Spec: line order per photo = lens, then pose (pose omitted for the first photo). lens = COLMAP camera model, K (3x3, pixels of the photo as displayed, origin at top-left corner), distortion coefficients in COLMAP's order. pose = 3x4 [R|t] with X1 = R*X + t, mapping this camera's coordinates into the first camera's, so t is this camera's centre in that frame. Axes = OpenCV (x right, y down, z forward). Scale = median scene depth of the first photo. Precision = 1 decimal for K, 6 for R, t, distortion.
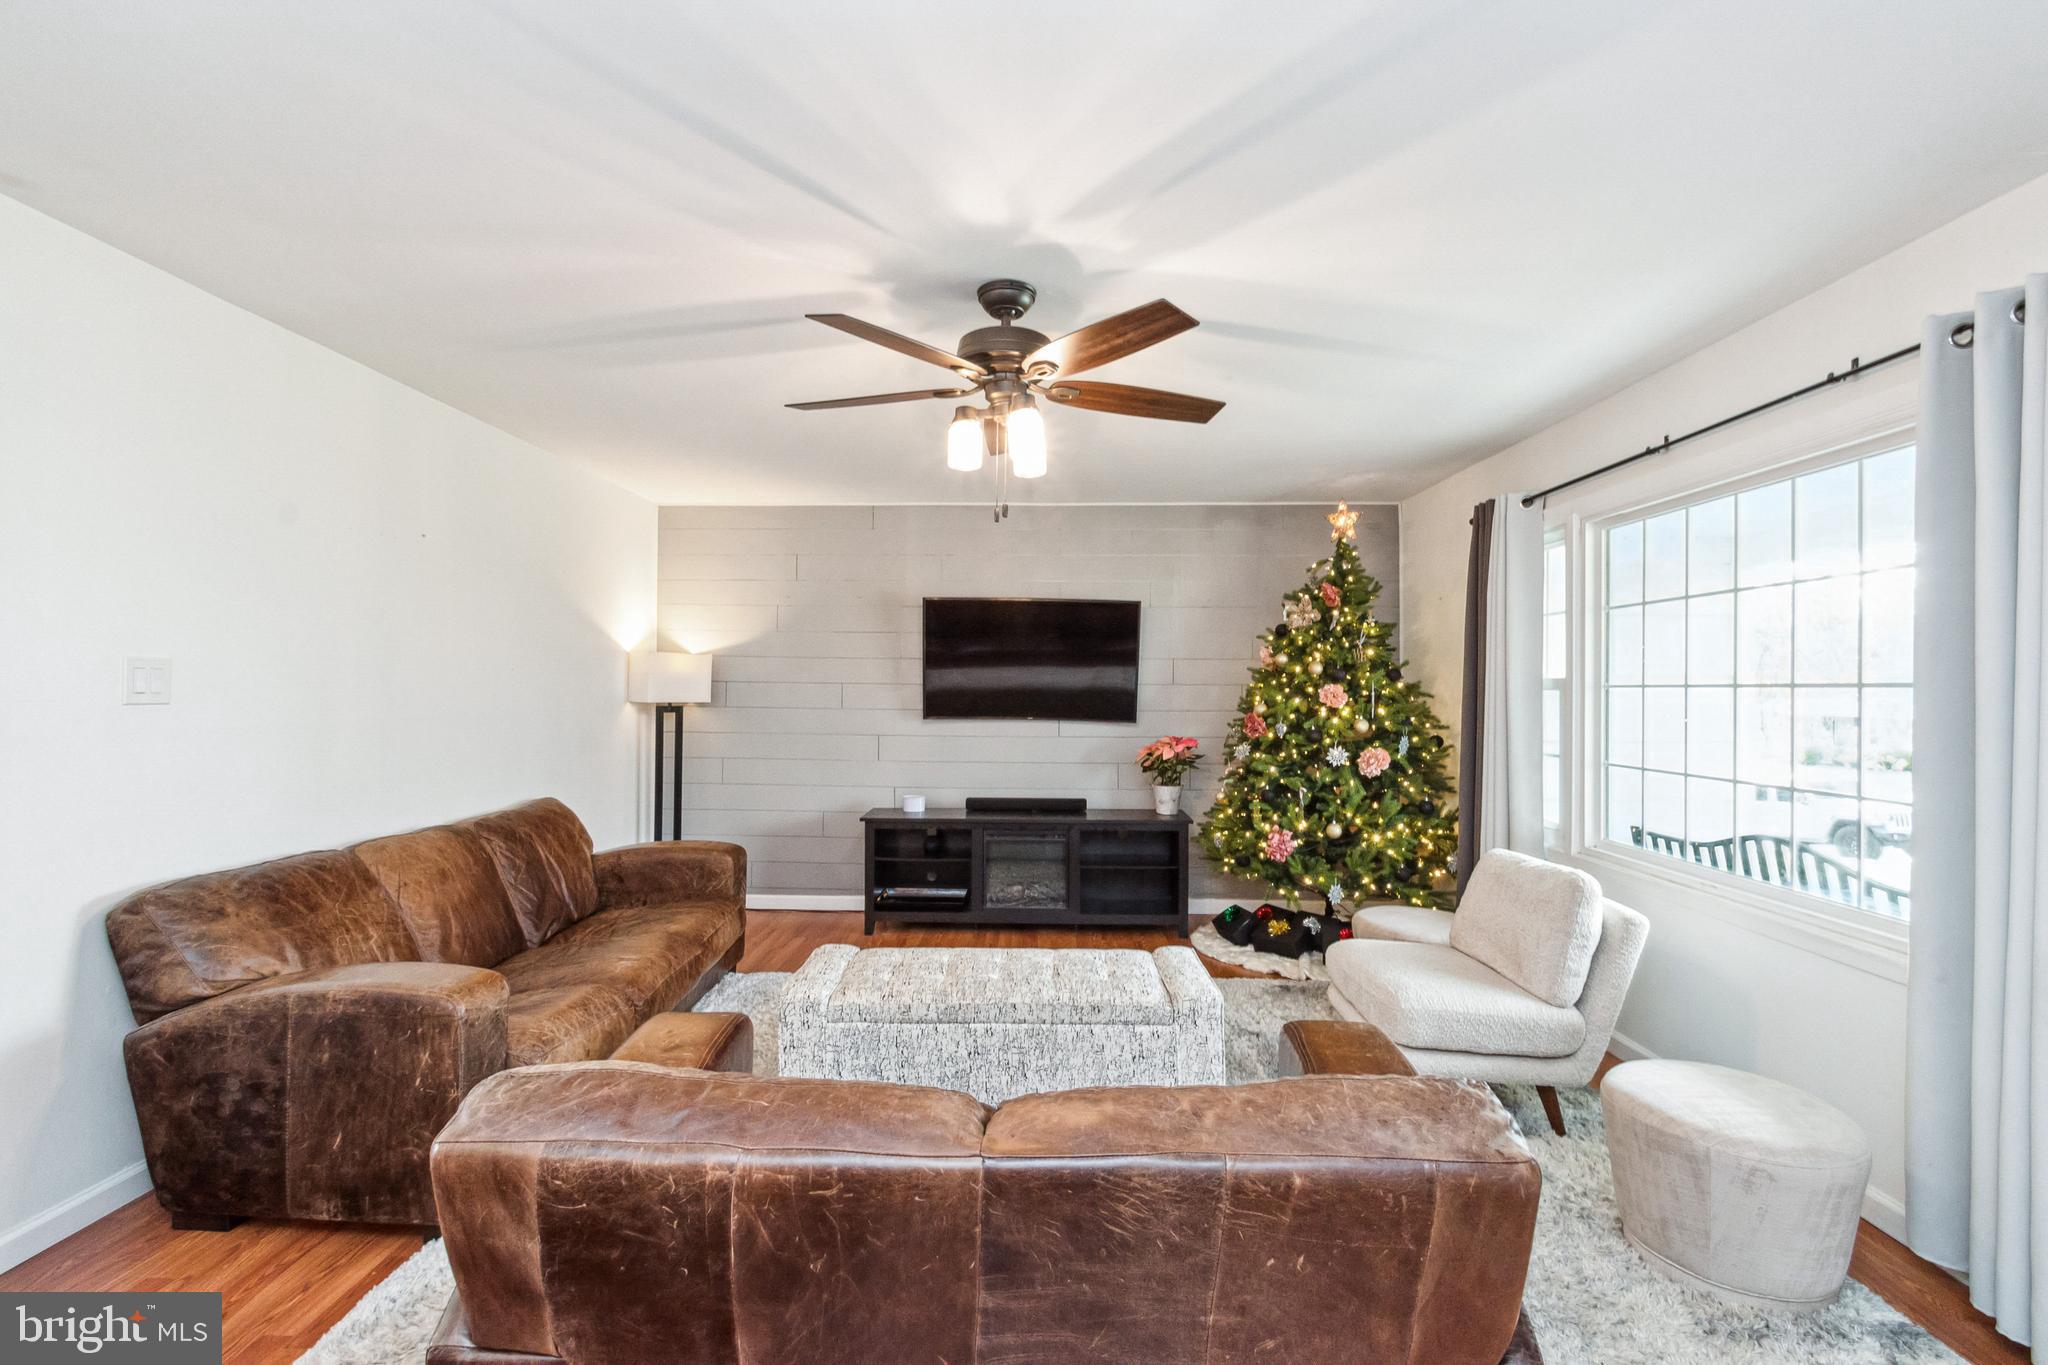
lens RADIAL K [[911.2, 0, 1024.0], [0, 911.2, 682.5], [0, 0, 1]] dist [0.000302, -0.000137]
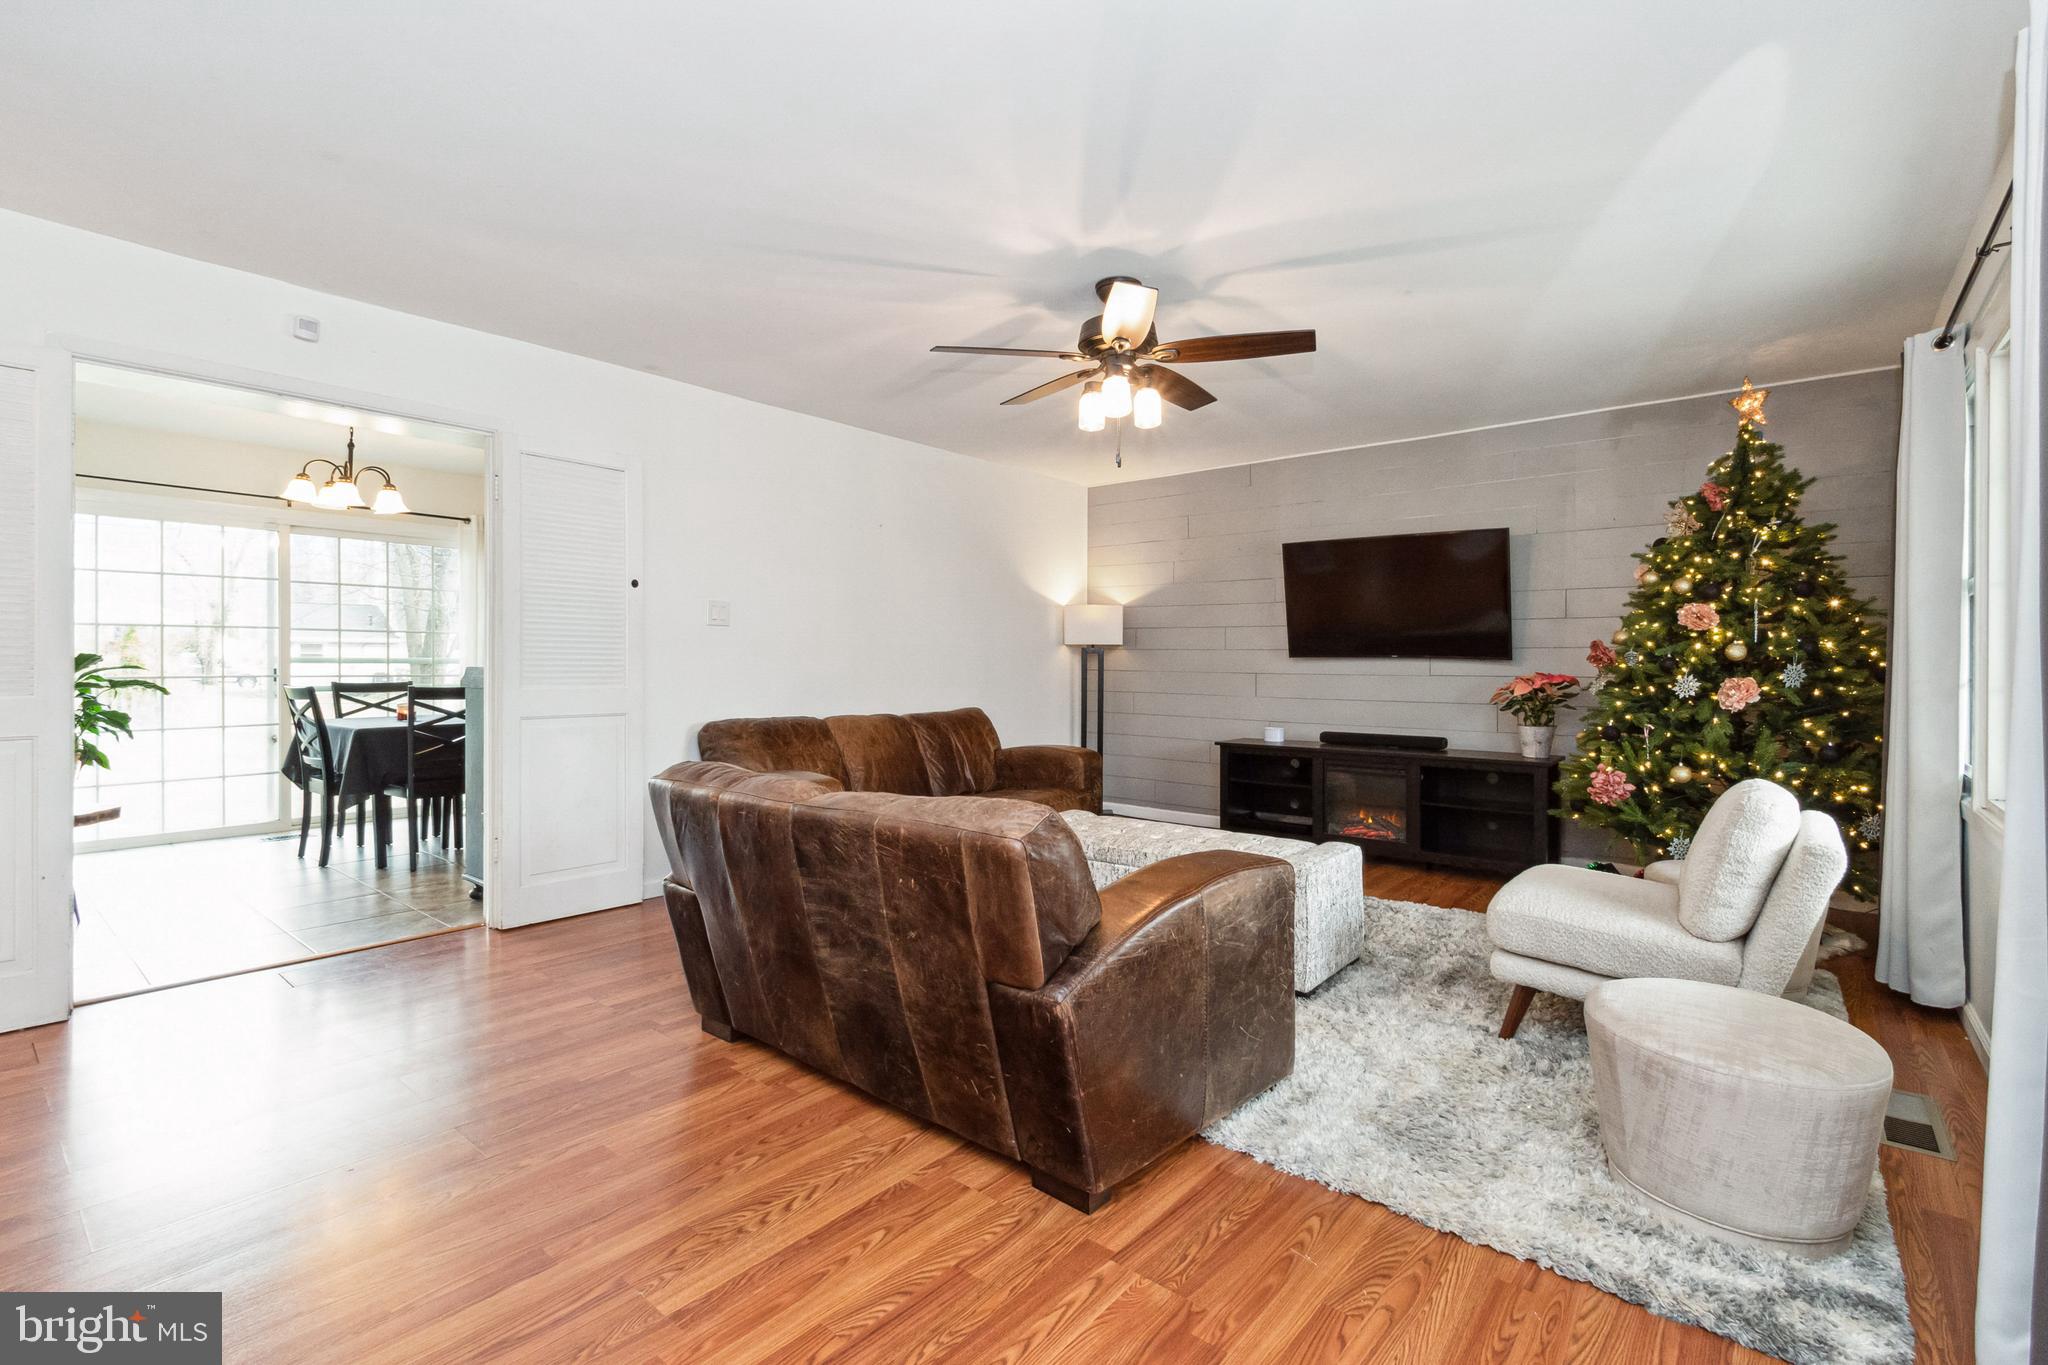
lens RADIAL K [[924.4, 0, 1011.4], [0, 924.4, 670.4], [0, 0, 1]] dist [-0.001620, -0.000412]
pose [[0.779593, 0.003201, -0.626278, 0.375039], [0.002739, 0.999960, 0.008520, 0.054343], [0.626281, -0.008357, 0.779553, -0.057449]]
